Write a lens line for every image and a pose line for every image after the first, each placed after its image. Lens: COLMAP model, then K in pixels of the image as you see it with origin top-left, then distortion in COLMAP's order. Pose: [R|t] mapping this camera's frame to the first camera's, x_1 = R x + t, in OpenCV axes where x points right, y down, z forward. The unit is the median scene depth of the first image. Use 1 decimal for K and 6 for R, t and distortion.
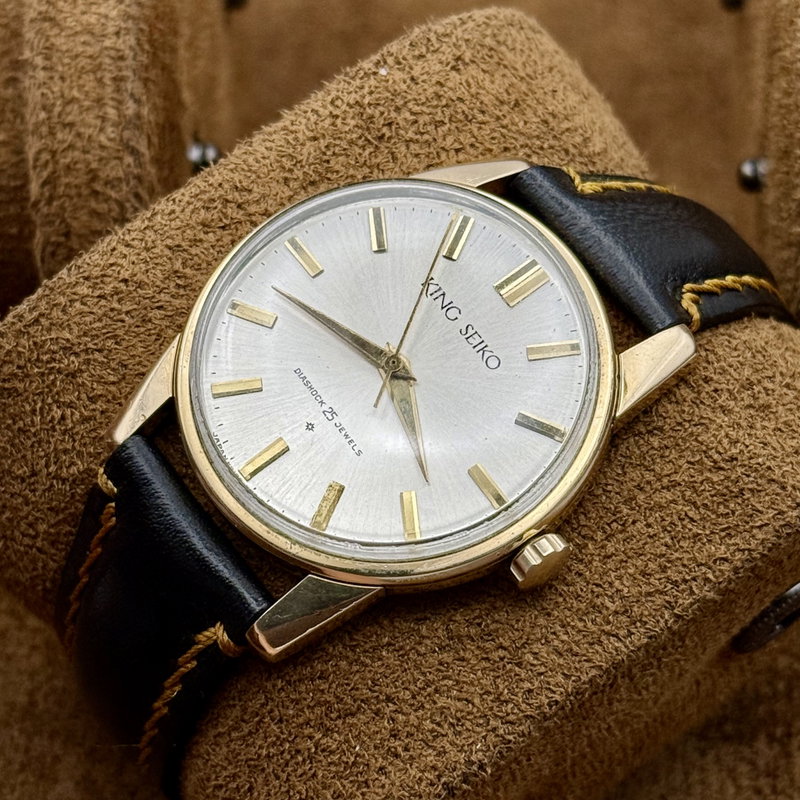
lens RADIAL K [[2808.7, 0, 401.5], [0, 2808.7, 403.6], [0, 0, 1]] dist [0.265781, 0.000000]
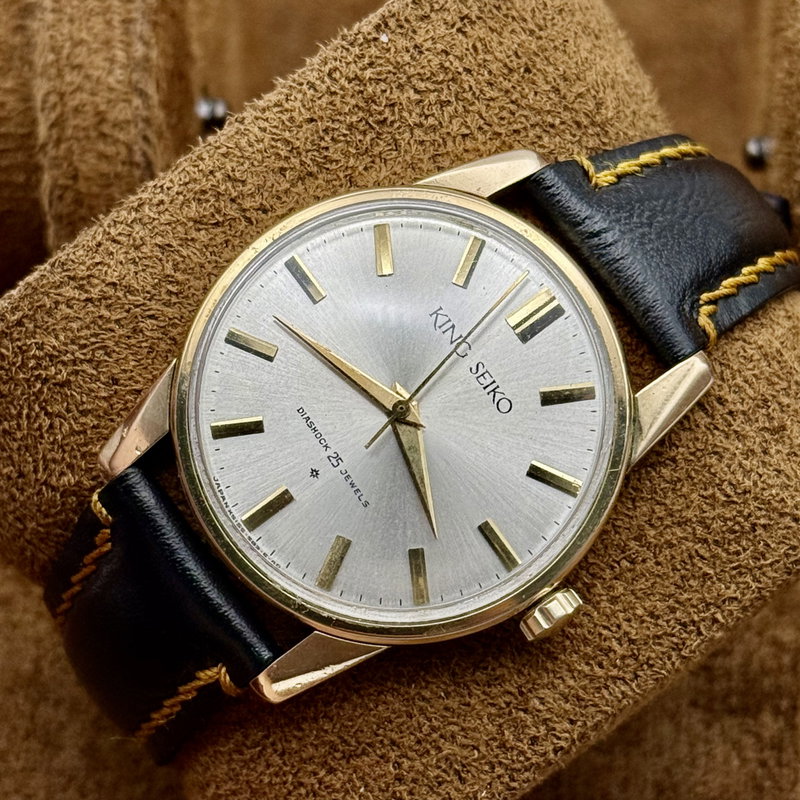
lens RADIAL K [[2808.7, 0, 414.2], [0, 2808.7, 439.7], [0, 0, 1]] dist [0.265781, 0.000000]
pose [[0.998923, 0.000736, 0.046396, -0.042903], [-0.014379, 0.955571, 0.294412, -0.286561], [-0.044118, -0.294762, 0.954552, 0.079876]]
